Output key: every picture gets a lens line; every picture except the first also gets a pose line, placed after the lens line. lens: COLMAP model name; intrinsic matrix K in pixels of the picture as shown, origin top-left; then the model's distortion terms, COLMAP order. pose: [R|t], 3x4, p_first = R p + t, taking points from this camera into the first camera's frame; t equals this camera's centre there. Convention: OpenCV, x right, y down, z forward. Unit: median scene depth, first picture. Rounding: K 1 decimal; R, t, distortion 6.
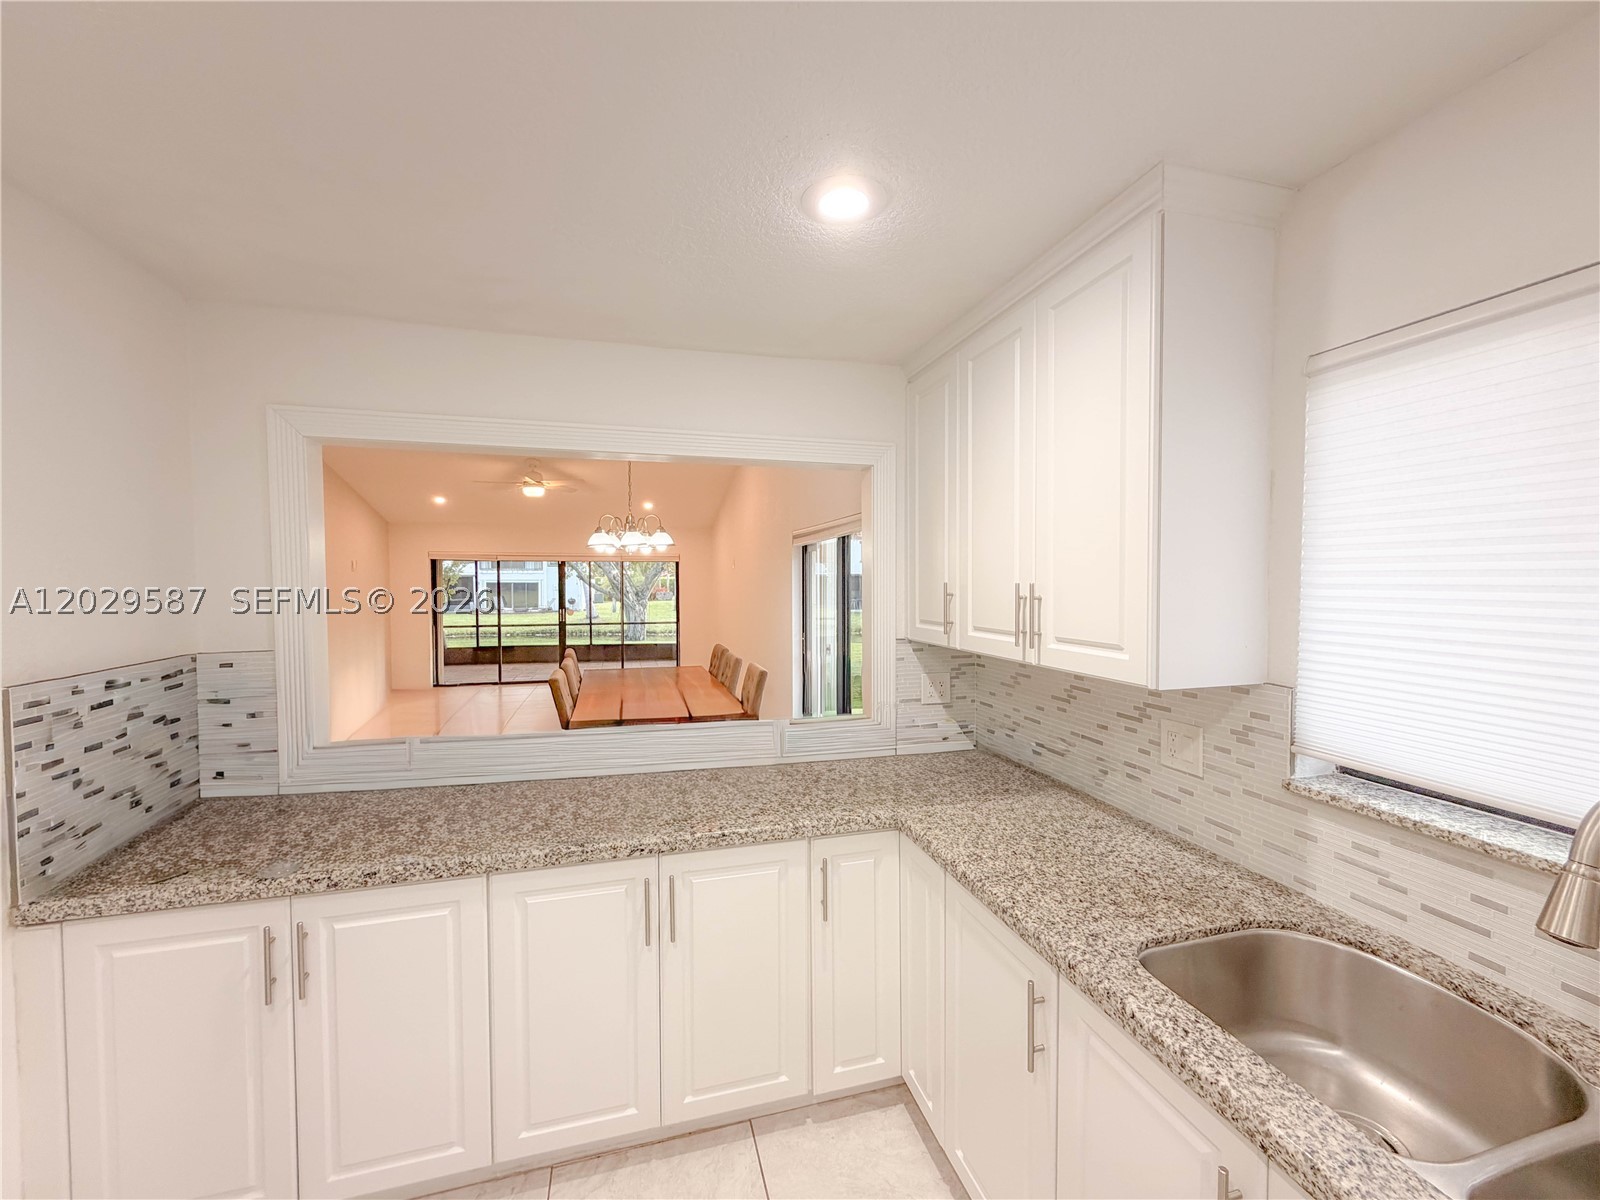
lens RADIAL K [[637.1, 0, 797.8], [0, 637.1, 603.7], [0, 0, 1]] dist [0.002685, 0.000349]
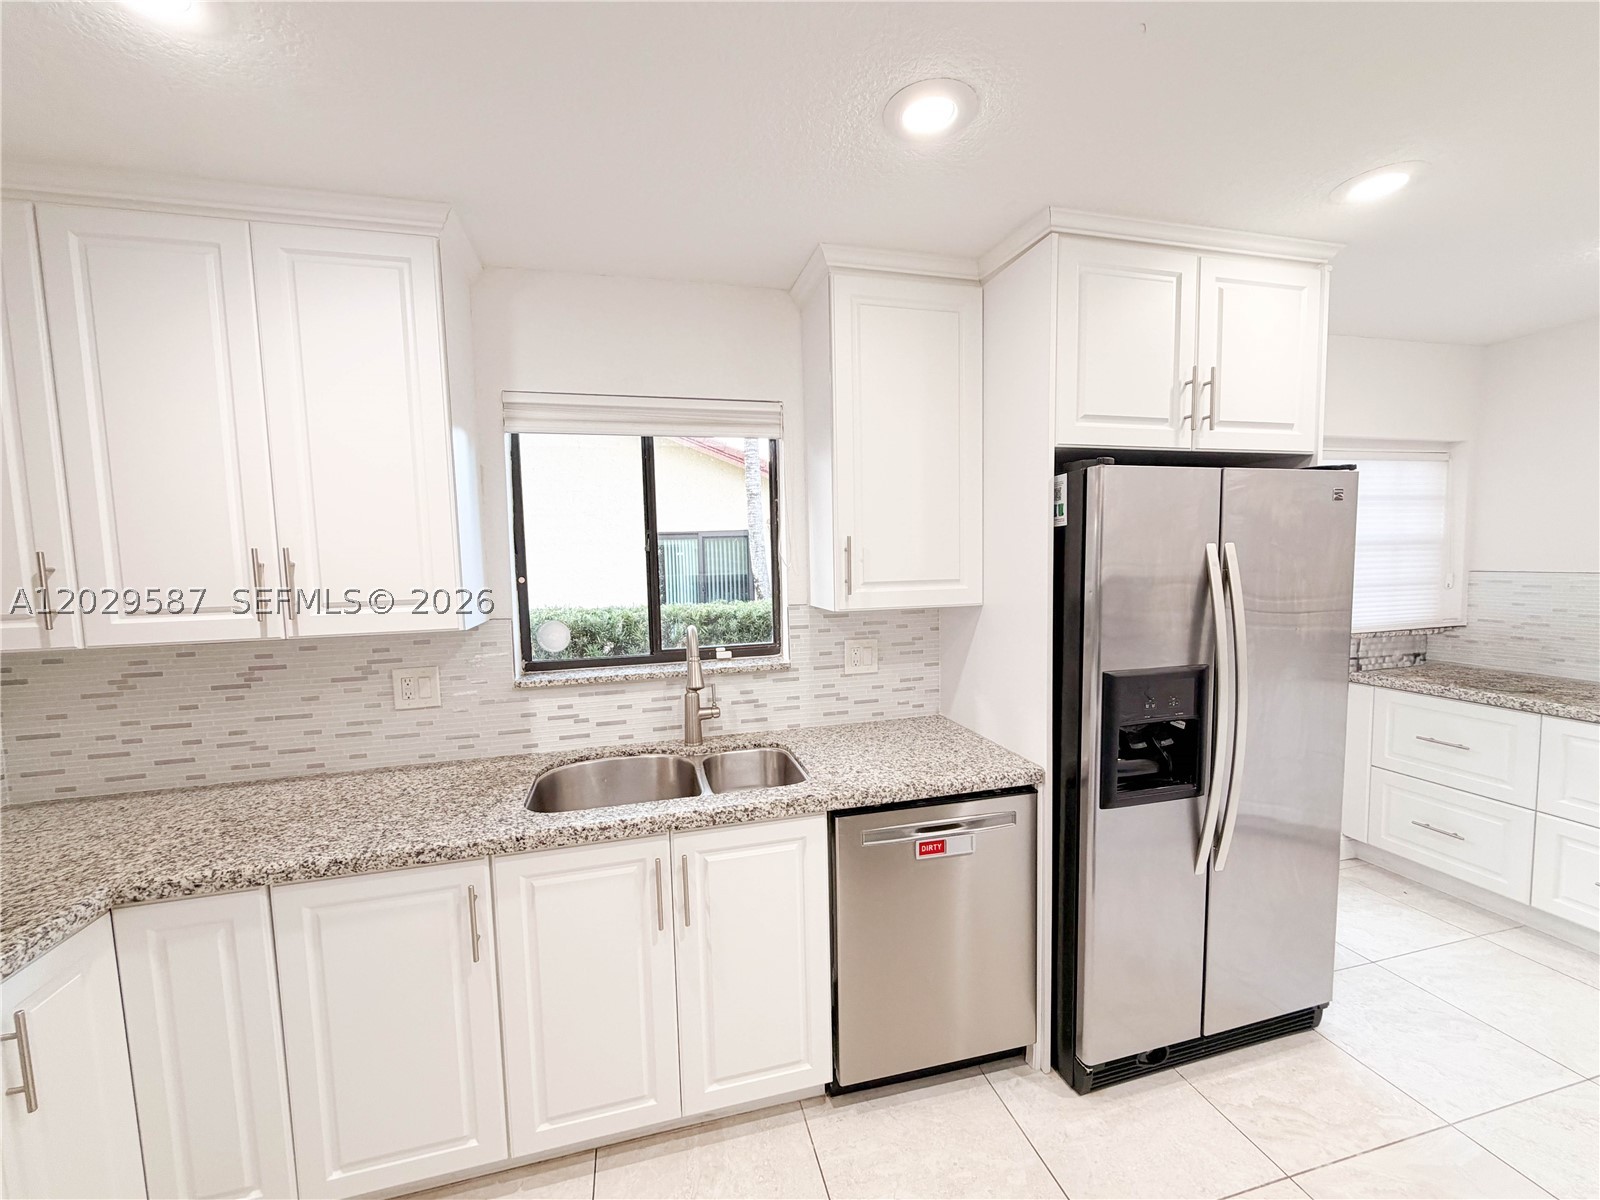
lens RADIAL K [[637.1, 0, 797.1], [0, 637.1, 604.9], [0, 0, 1]] dist [0.002685, 0.000349]
pose [[0.022343, -0.078896, 0.996632, -0.620796], [0.061915, 0.995077, 0.077385, 0.027557], [-0.997831, 0.059977, 0.027117, 0.293515]]
